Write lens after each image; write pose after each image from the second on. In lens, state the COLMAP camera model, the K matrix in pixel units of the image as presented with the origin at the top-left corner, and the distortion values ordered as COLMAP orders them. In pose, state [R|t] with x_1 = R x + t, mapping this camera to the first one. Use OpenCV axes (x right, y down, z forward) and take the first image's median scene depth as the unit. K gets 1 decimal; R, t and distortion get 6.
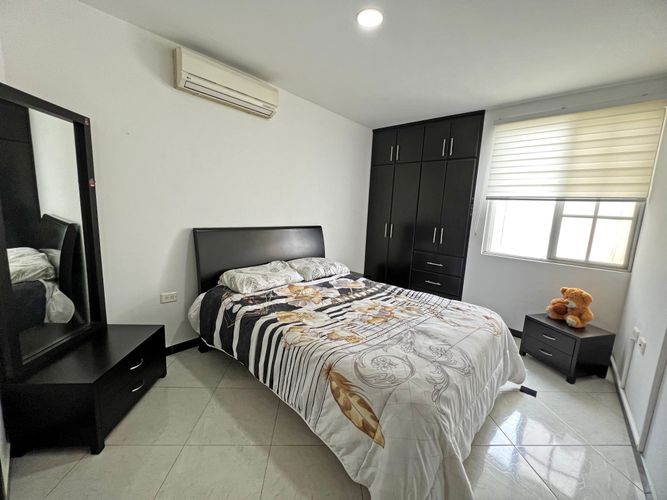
lens RADIAL K [[272.7, 0, 335.9], [0, 272.7, 245.9], [0, 0, 1]] dist [0.008589, -0.001669]
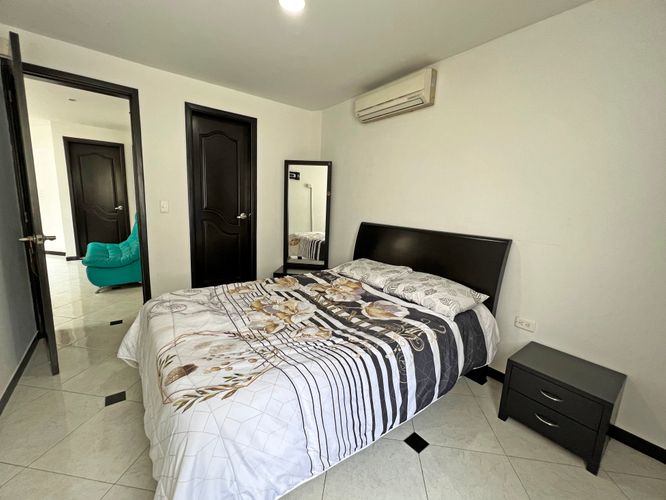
lens RADIAL K [[272.3, 0, 327.1], [0, 272.3, 251.7], [0, 0, 1]] dist [0.008589, -0.001669]
pose [[-0.200115, 0.120810, -0.972296, 0.902164], [-0.185002, 0.969858, 0.158584, -0.112442], [0.962148, 0.211612, -0.171733, 1.165451]]
